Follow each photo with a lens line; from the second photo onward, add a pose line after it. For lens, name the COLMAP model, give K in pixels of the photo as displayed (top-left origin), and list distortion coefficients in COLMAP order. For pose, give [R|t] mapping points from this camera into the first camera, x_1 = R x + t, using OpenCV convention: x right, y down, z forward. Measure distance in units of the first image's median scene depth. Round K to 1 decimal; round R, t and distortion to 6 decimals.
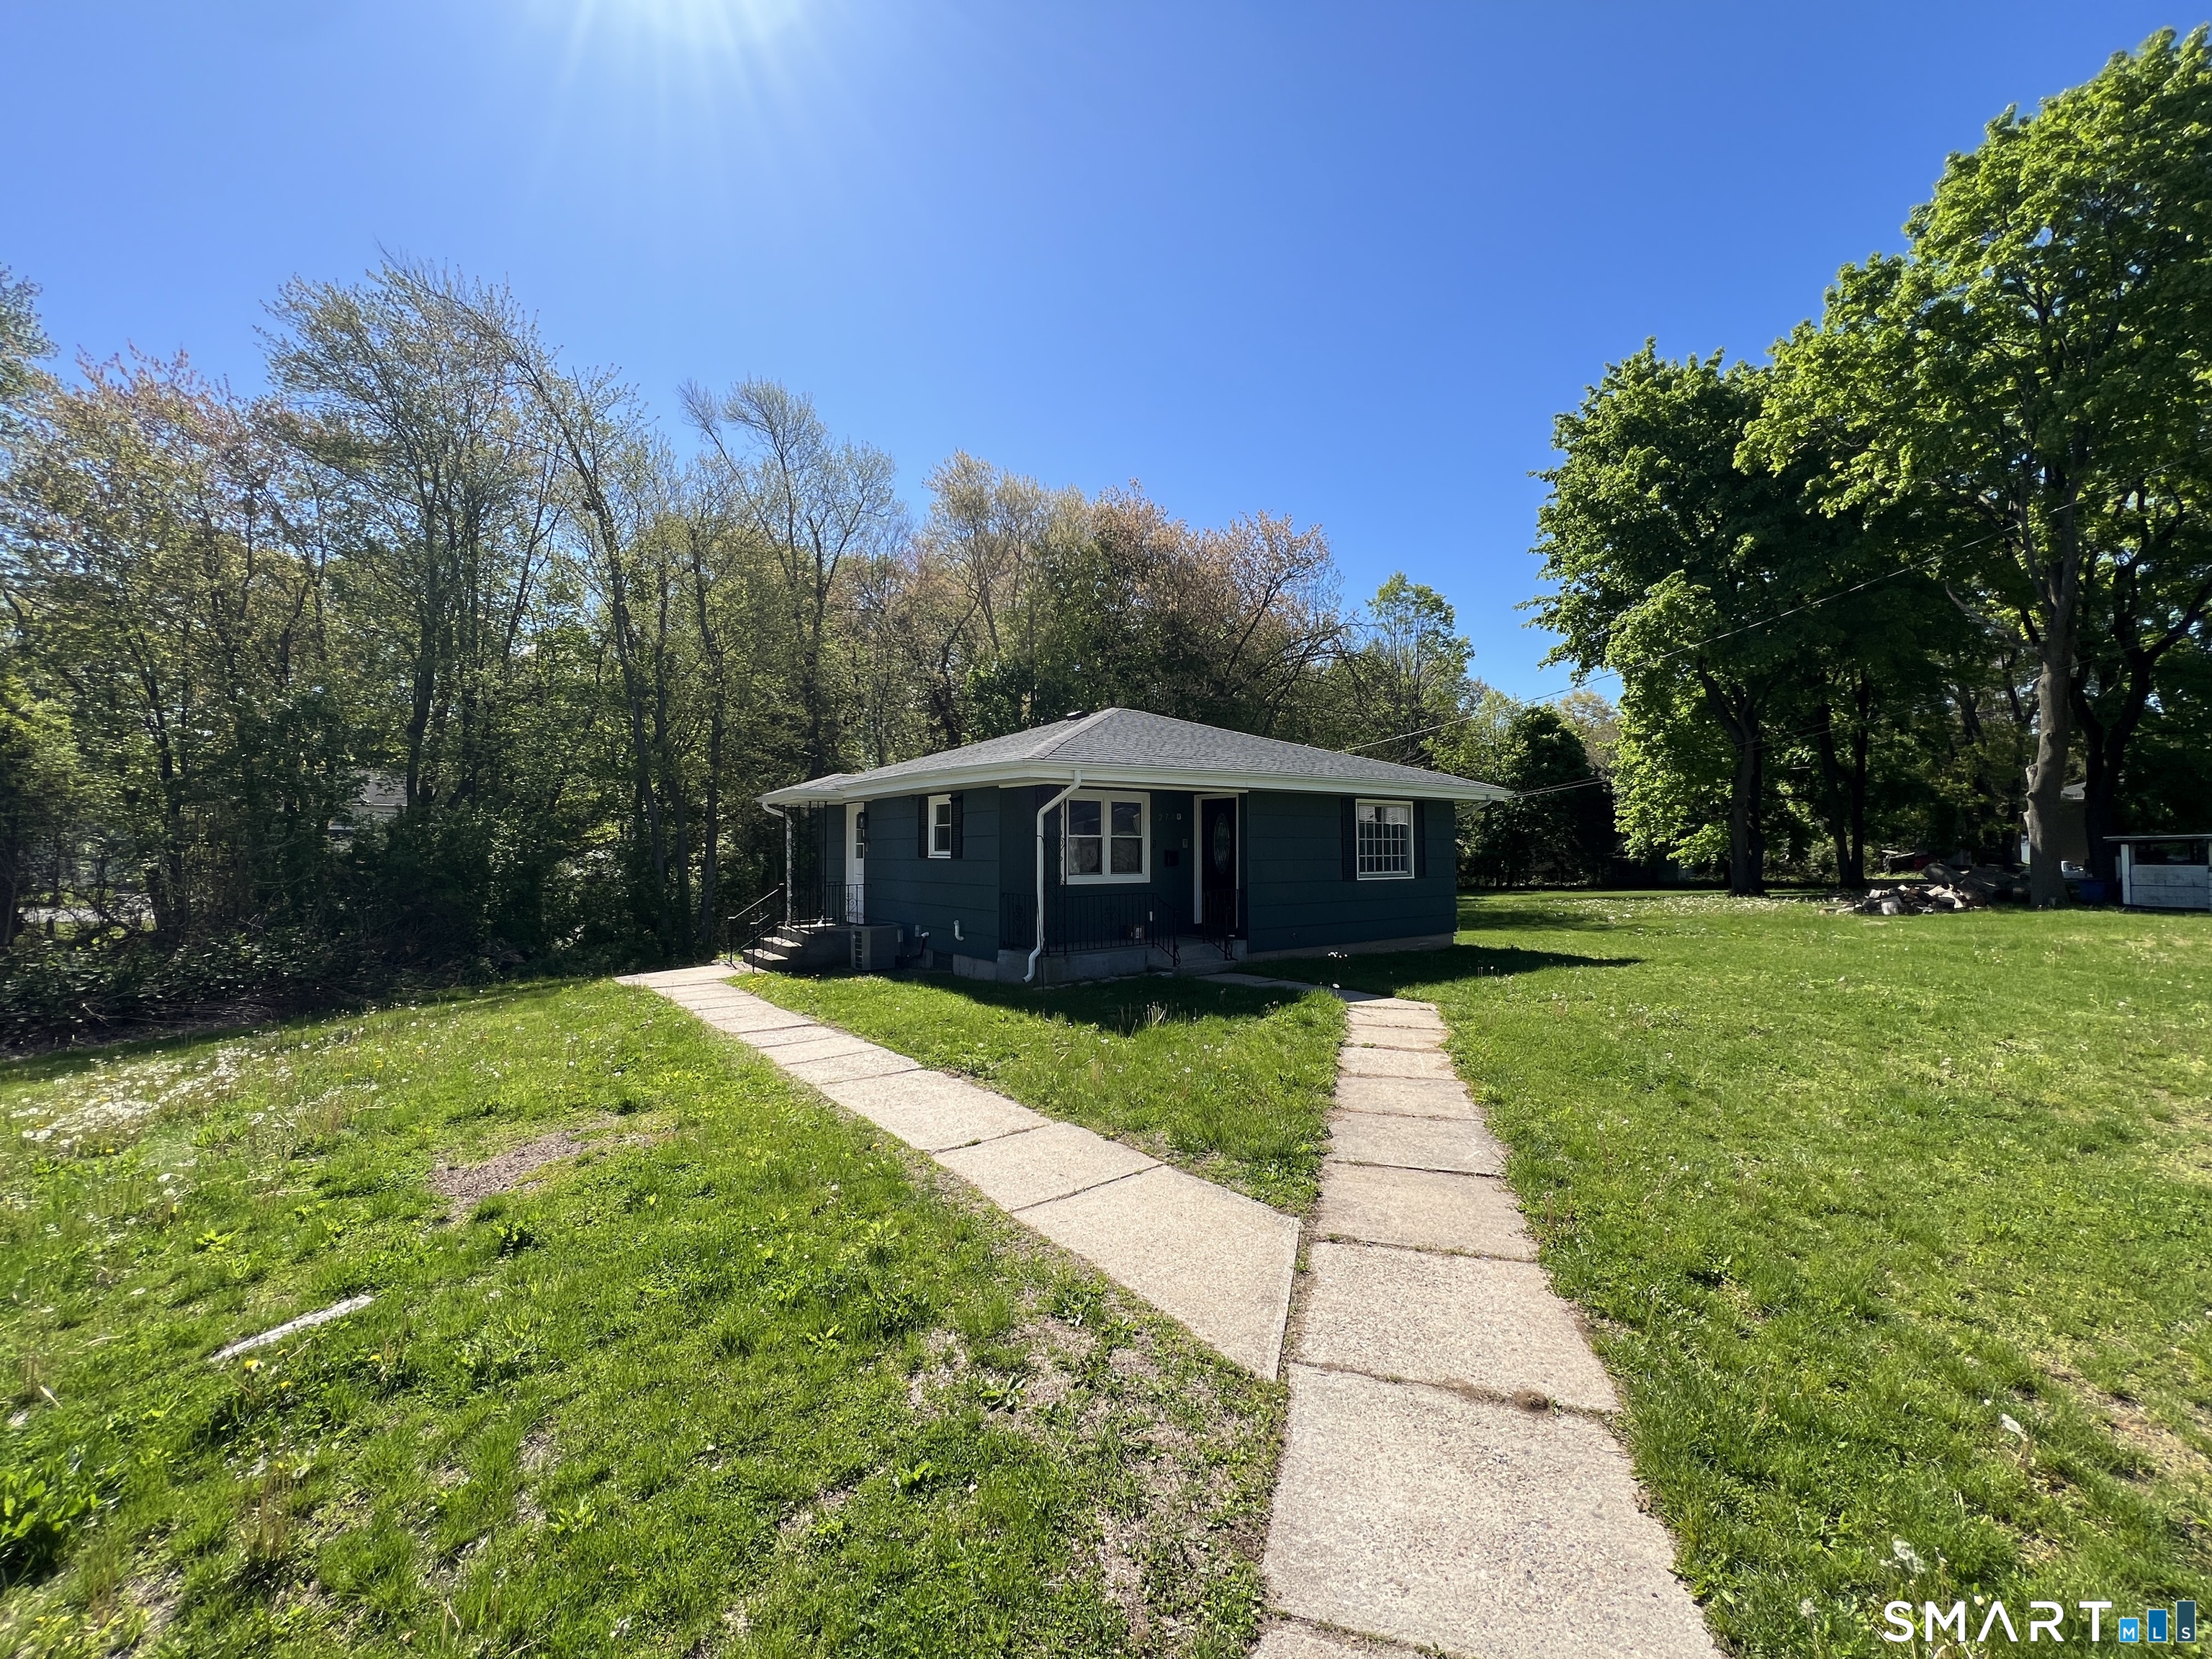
lens RADIAL K [[886.4, 0, 1101.7], [0, 886.4, 819.1], [0, 0, 1]] dist [0.002917, -0.000350]
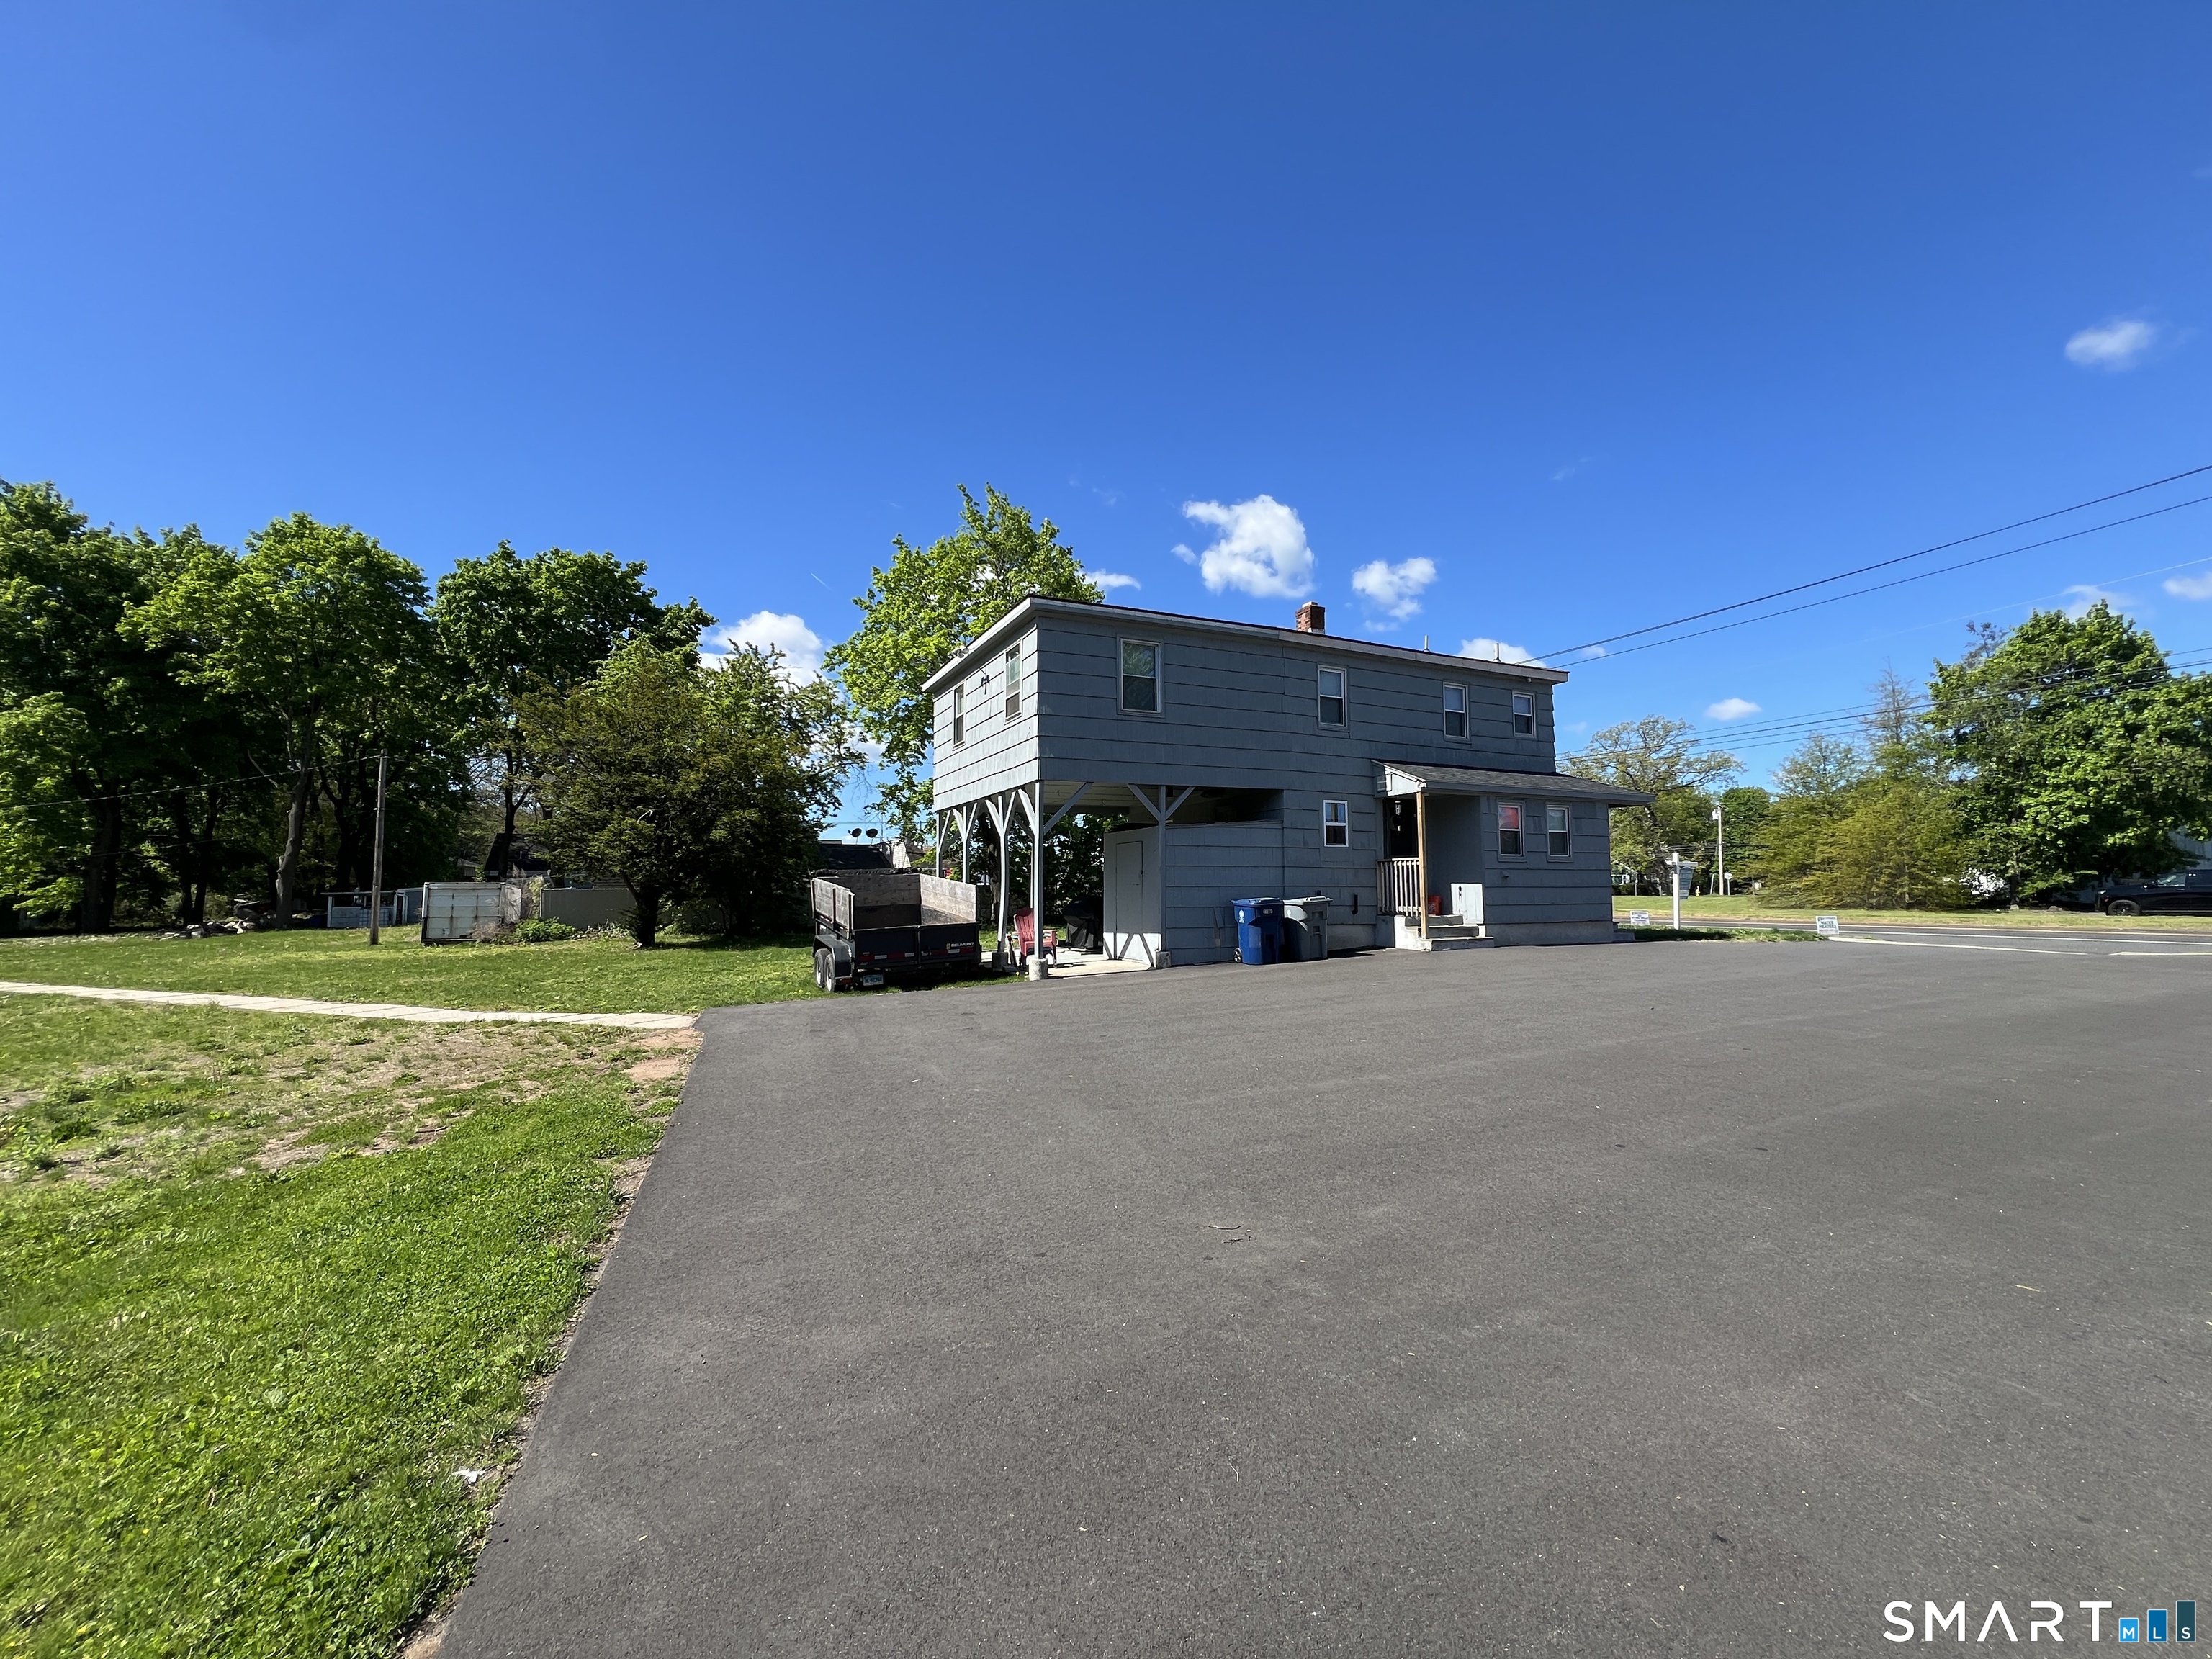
lens RADIAL K [[886.4, 0, 1091.1], [0, 886.4, 834.8], [0, 0, 1]] dist [0.002917, -0.000350]
pose [[0.110981, 0.066442, 0.991599, -0.564839], [-0.030713, 0.997515, -0.063401, -0.031633], [-0.993348, -0.023419, 0.112746, -0.807041]]
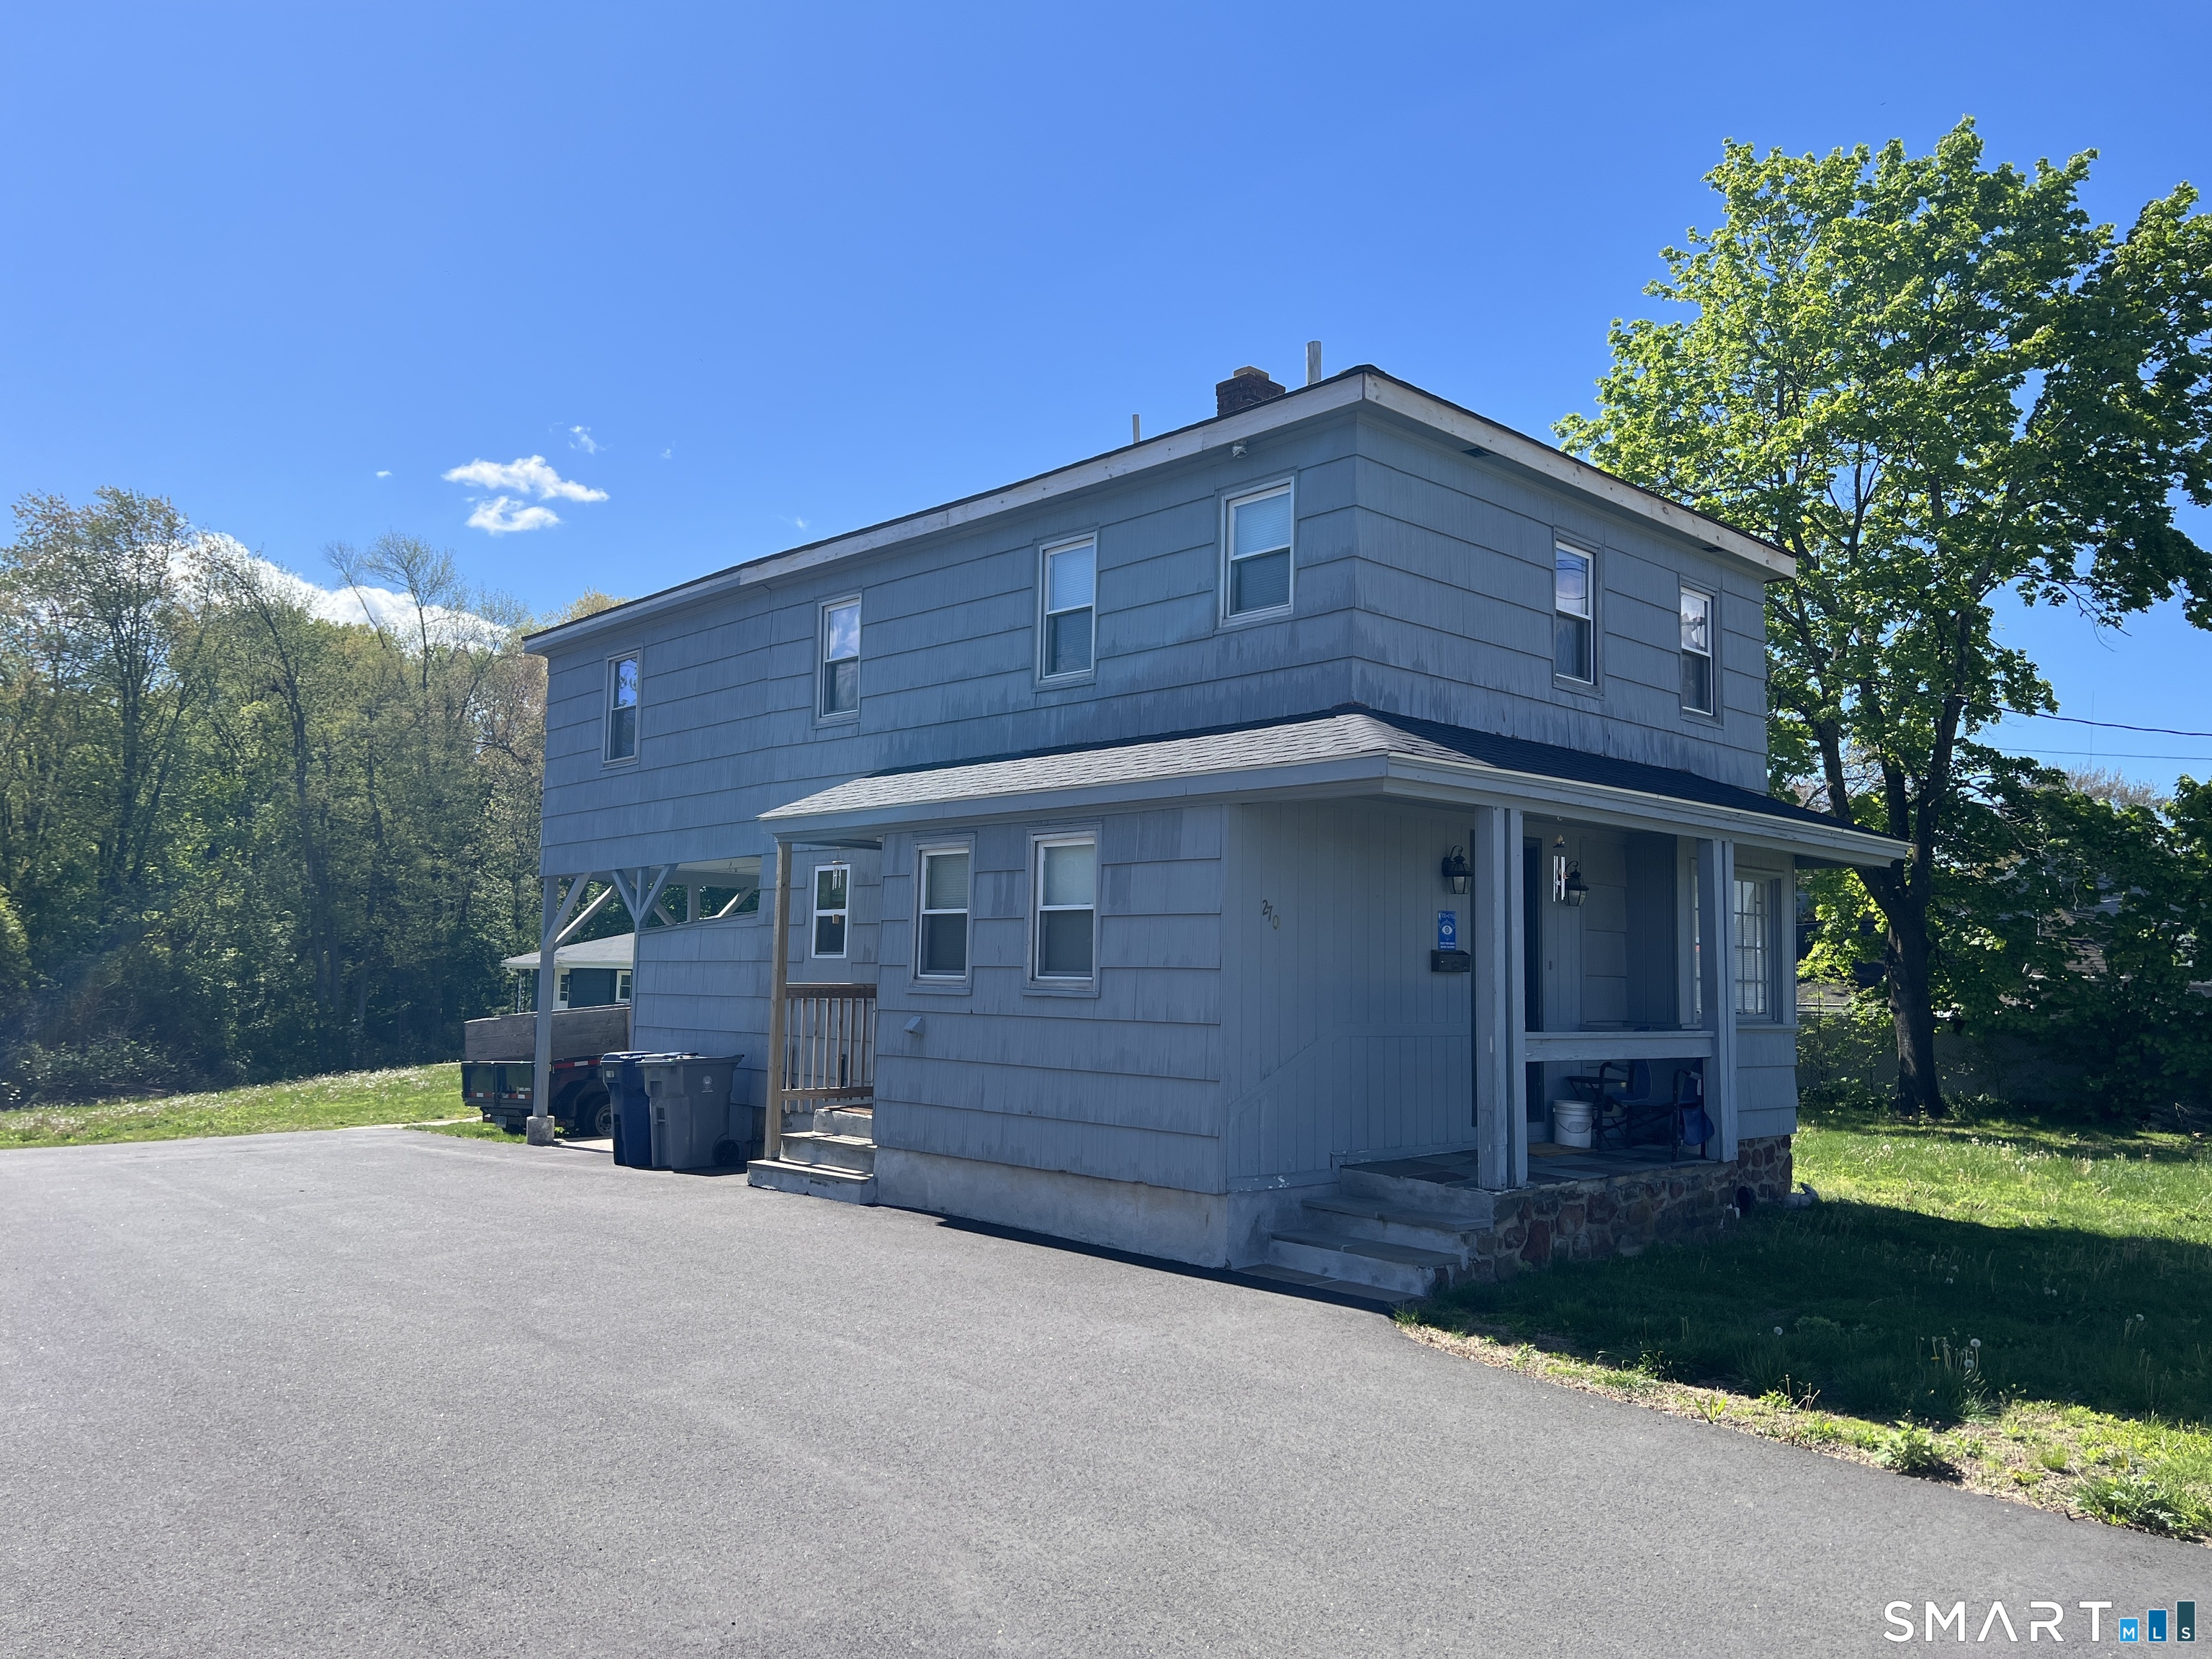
lens RADIAL K [[1660.9, 0, 1070.3], [0, 1660.9, 818.2], [0, 0, 1]] dist [0.071547, -0.076821]
pose [[0.981387, 0.039886, 0.187850, 0.045493], [-0.028420, 0.997587, -0.063344, -0.082356], [-0.189923, 0.056826, 0.980153, -1.499809]]
